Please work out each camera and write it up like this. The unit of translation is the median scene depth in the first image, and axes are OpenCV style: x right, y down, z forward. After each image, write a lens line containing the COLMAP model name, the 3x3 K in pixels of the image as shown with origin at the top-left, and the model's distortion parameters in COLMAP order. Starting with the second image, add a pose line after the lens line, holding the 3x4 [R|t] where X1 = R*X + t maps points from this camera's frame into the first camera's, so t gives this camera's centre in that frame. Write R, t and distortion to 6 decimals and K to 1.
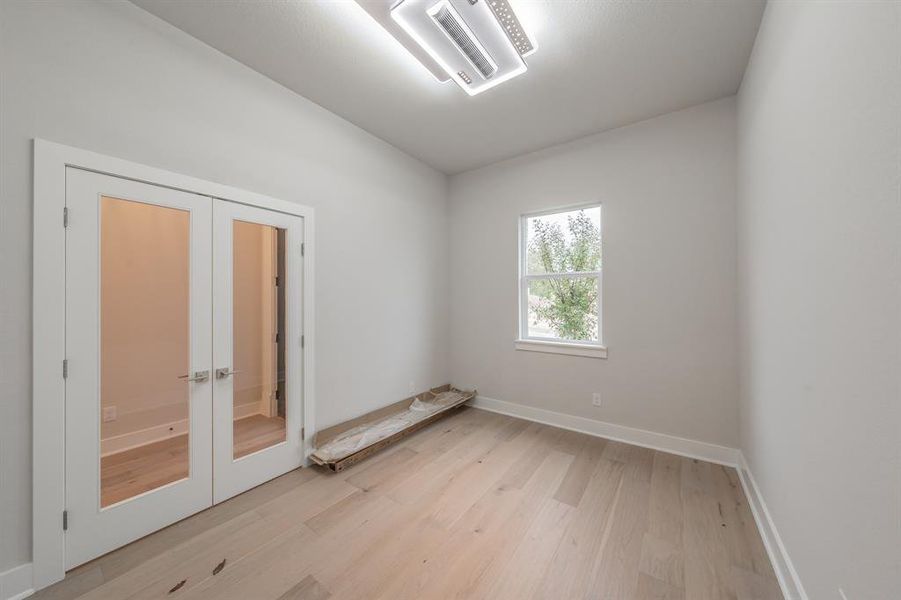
lens RADIAL K [[318.7, 0, 449.8], [0, 318.7, 297.8], [0, 0, 1]] dist [0.000031, -0.000050]
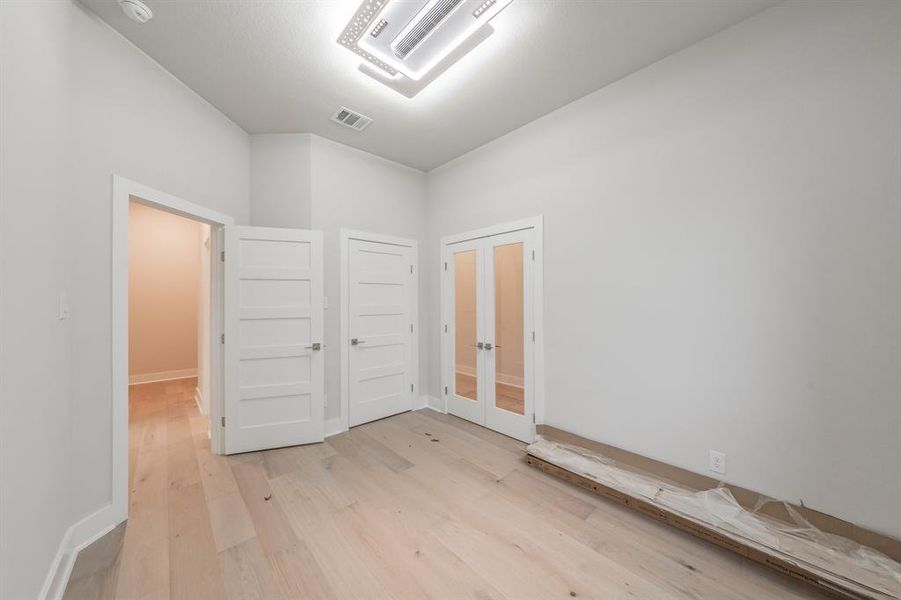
lens RADIAL K [[313.6, 0, 450.5], [0, 313.6, 300.0], [0, 0, 1]] dist [-0.000403, -0.000003]
pose [[-0.210037, -0.006933, -0.977669, 0.724284], [0.003862, 0.999961, -0.007921, 0.014797], [0.977686, -0.005439, -0.210002, 0.985557]]
